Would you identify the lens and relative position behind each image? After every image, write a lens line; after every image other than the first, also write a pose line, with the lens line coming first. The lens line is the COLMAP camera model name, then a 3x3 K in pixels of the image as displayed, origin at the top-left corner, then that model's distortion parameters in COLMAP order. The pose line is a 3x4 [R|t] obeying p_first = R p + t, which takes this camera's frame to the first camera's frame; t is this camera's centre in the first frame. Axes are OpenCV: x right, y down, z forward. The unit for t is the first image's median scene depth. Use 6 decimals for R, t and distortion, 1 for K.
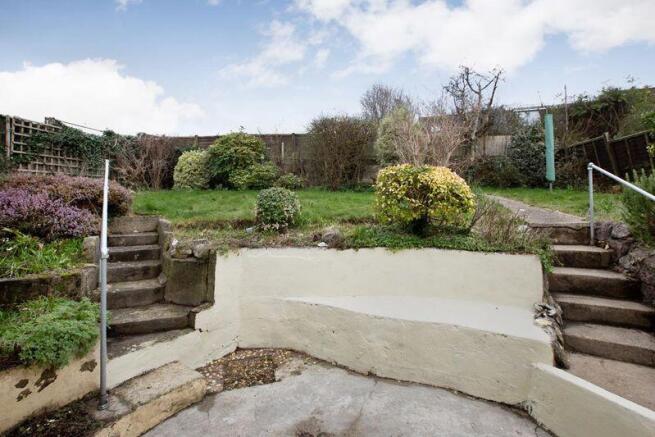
lens RADIAL K [[320.7, 0, 328.2], [0, 320.7, 193.4], [0, 0, 1]] dist [-0.023654, 0.000744]
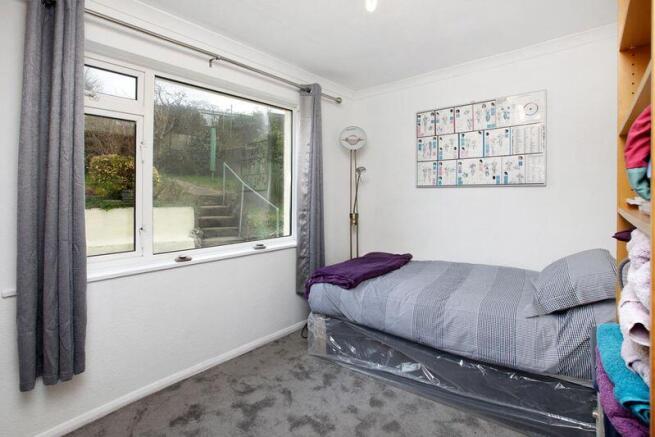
lens RADIAL K [[306.4, 0, 326.9], [0, 306.4, 195.4], [0, 0, 1]] dist [-0.020430, 0.000806]
pose [[0.601876, -0.003914, 0.798580, -0.268601], [-0.034841, 0.998907, 0.031155, 0.020390], [-0.797829, -0.046575, 0.601082, -0.606215]]
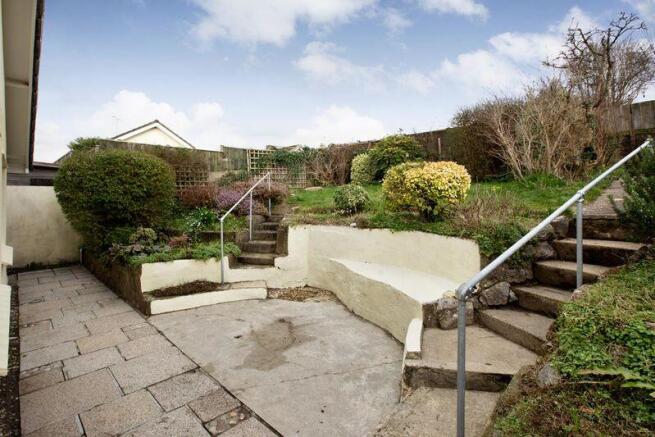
lens RADIAL K [[309.2, 0, 327.7], [0, 309.2, 198.8], [0, 0, 1]] dist [-0.056803, 0.012430]
pose [[0.767934, -0.007276, -0.640487, 0.710068], [0.035665, 0.998870, 0.031416, -0.001191], [0.639535, -0.046968, 0.767326, -0.101893]]
